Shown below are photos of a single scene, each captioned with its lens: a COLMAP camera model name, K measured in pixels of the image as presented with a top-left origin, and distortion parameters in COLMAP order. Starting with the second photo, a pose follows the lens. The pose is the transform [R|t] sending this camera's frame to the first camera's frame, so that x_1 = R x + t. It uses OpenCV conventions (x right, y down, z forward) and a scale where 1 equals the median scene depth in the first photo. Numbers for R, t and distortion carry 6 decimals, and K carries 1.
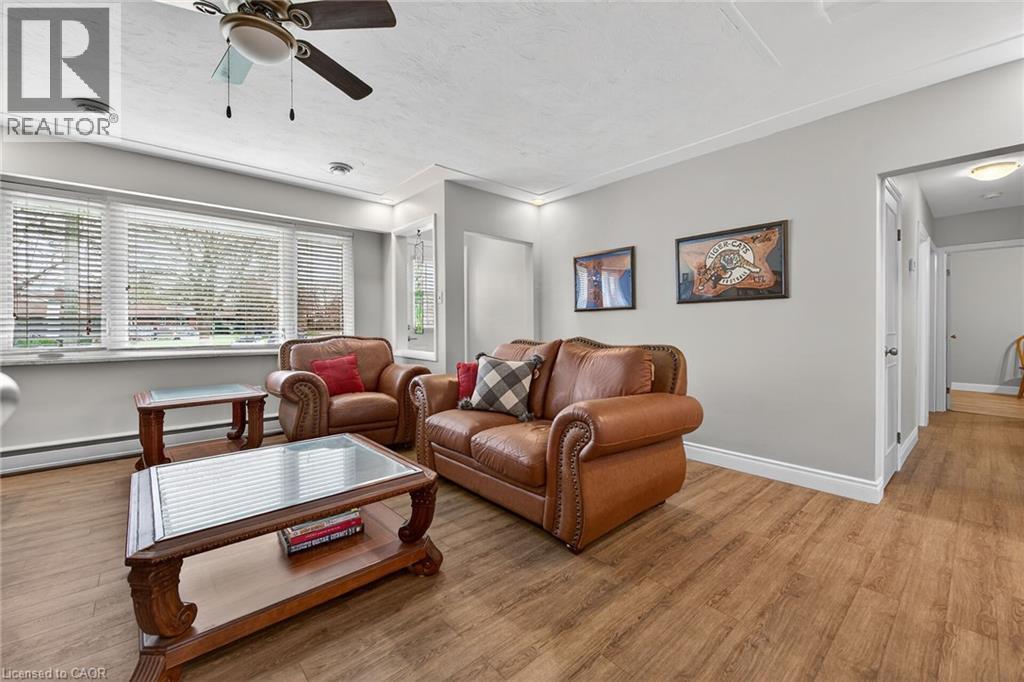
lens RADIAL K [[407.5, 0, 520.3], [0, 407.5, 331.3], [0, 0, 1]] dist [-0.000439, -0.000298]
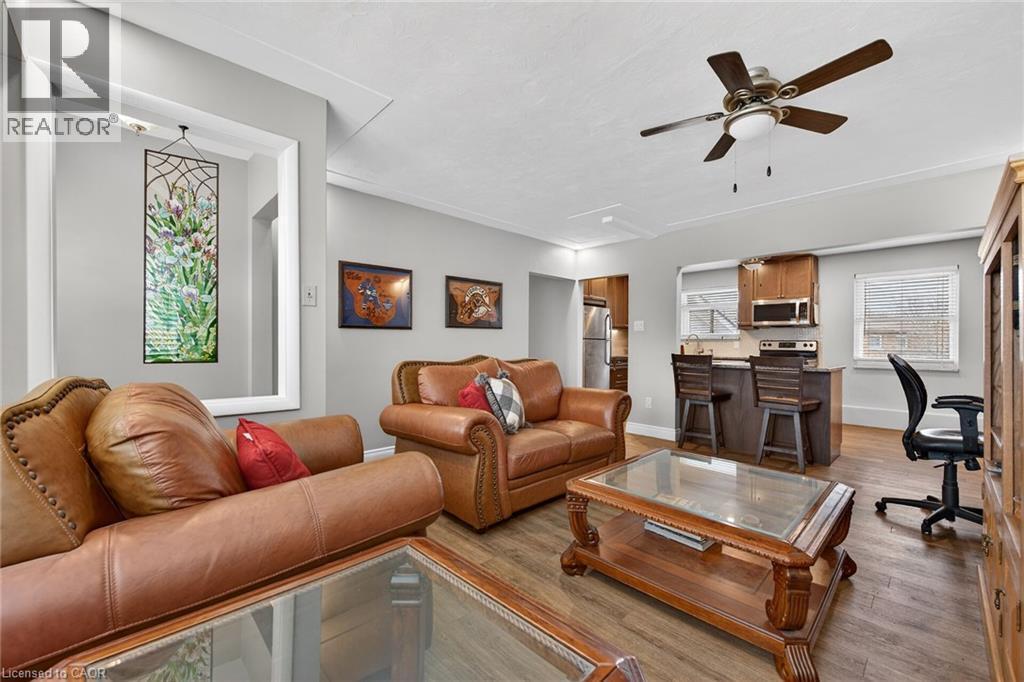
lens RADIAL K [[410.7, 0, 512.0], [0, 410.7, 341.0], [0, 0, 1]] dist [-0.000304, -0.000451]
pose [[-0.032539, 0.006632, 0.999448, -1.046310], [0.003263, 0.999973, -0.006530, -0.019028], [-0.999465, 0.003048, -0.032560, 0.997826]]
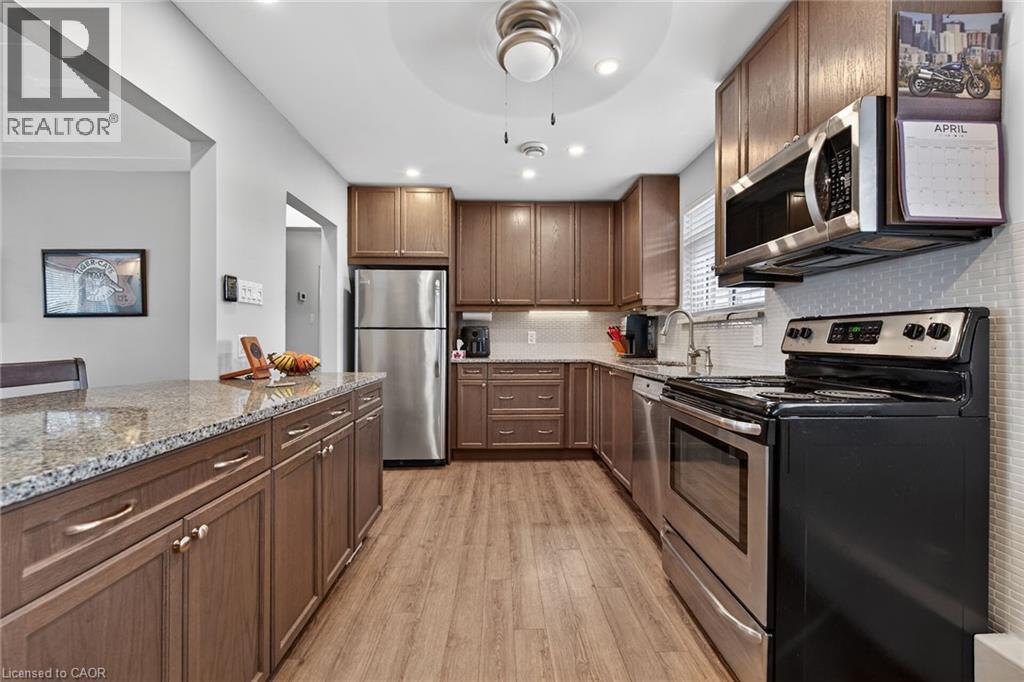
lens RADIAL K [[410.7, 0, 512.0], [0, 410.7, 341.0], [0, 0, 1]] dist [-0.000304, -0.000451]
pose [[0.646047, -0.002476, 0.763294, 0.428131], [0.008182, 0.999960, -0.003682, 0.001675], [-0.763254, 0.008624, 0.646041, -0.548315]]
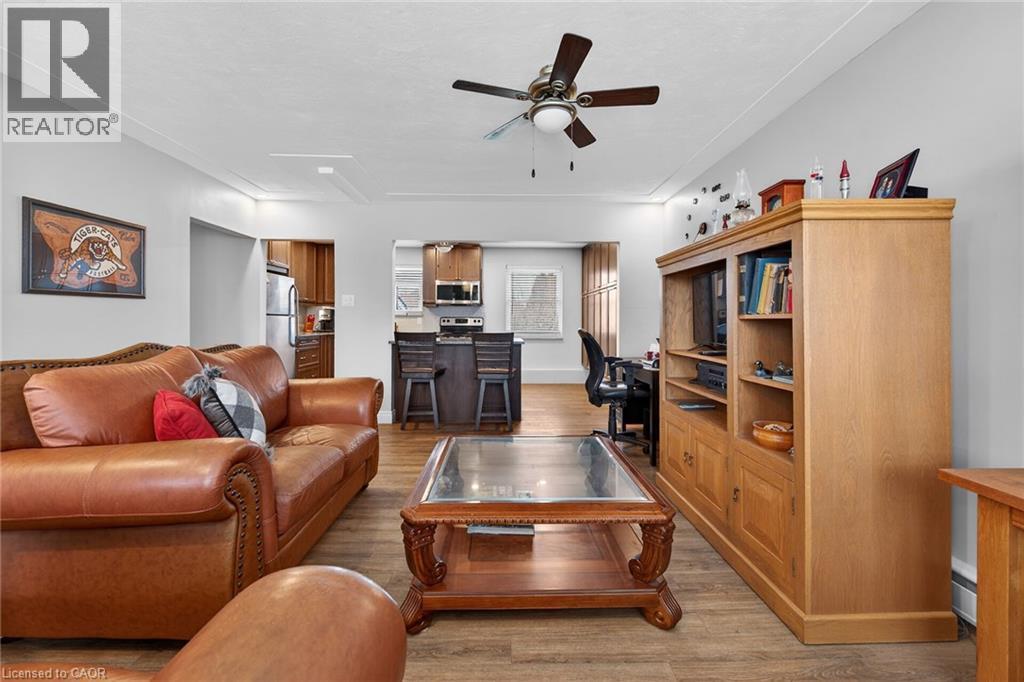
lens RADIAL K [[415.9, 0, 513.3], [0, 415.9, 320.4], [0, 0, 1]] dist [0.001957, -0.000171]
pose [[-0.758104, -0.002395, 0.652129, -0.805419], [0.002874, 0.999971, 0.007014, -0.028205], [-0.652127, 0.007191, -0.758075, 1.183903]]
